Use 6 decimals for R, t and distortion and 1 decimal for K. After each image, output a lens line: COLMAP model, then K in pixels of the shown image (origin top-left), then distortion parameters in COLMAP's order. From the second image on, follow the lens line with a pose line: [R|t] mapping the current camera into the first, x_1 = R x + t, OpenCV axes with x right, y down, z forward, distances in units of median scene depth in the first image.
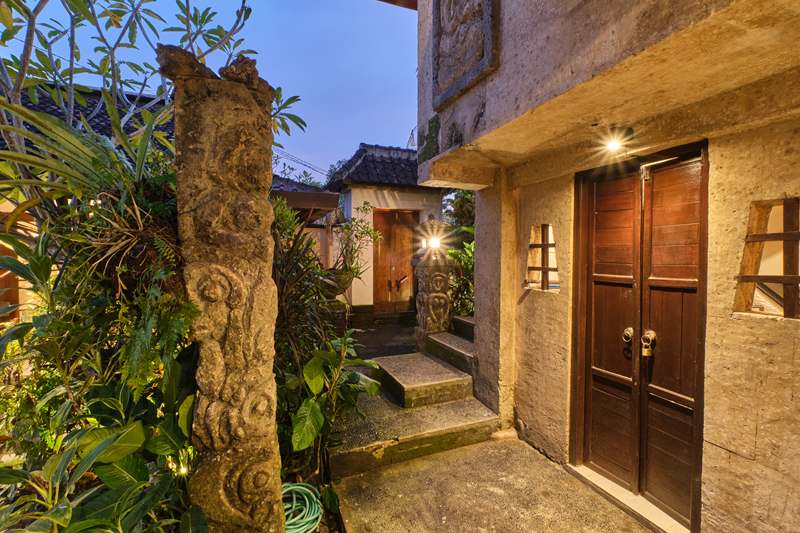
lens RADIAL K [[356.7, 0, 399.7], [0, 356.7, 263.5], [0, 0, 1]] dist [0.001617, -0.000150]
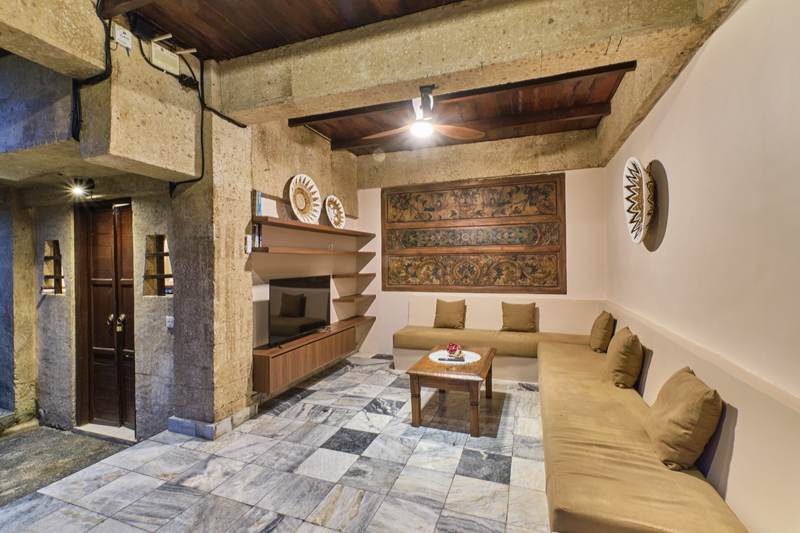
lens RADIAL K [[356.7, 0, 401.6], [0, 356.7, 262.8], [0, 0, 1]] dist [0.001617, -0.000150]
pose [[0.660510, -0.017466, 0.750614, 0.266572], [0.032510, 0.999457, -0.005350, 0.012324], [-0.750113, 0.027936, 0.660719, -0.690109]]
